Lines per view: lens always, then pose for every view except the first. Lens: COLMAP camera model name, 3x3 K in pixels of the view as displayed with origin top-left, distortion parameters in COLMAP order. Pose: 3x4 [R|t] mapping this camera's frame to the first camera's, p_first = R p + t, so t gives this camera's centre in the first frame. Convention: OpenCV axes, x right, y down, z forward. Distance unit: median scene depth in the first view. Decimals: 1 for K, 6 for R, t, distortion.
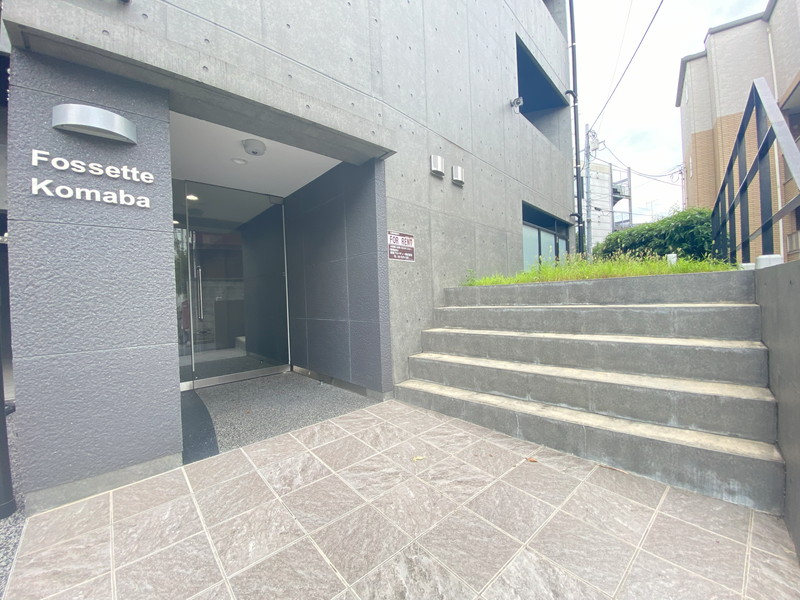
lens RADIAL K [[322.7, 0, 398.7], [0, 322.7, 296.5], [0, 0, 1]] dist [0.014507, -0.022229]
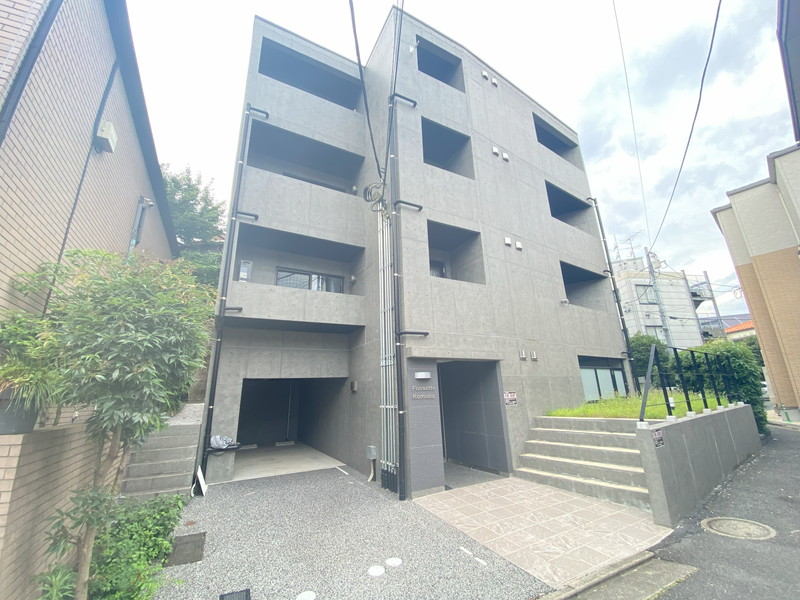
lens RADIAL K [[322.7, 0, 398.7], [0, 322.7, 296.5], [0, 0, 1]] dist [0.014507, -0.022229]
pose [[0.973648, -0.059444, -0.220172, -0.211637], [-0.005077, 0.959542, -0.281519, -0.207121], [0.227999, 0.275219, 0.933954, -1.434415]]
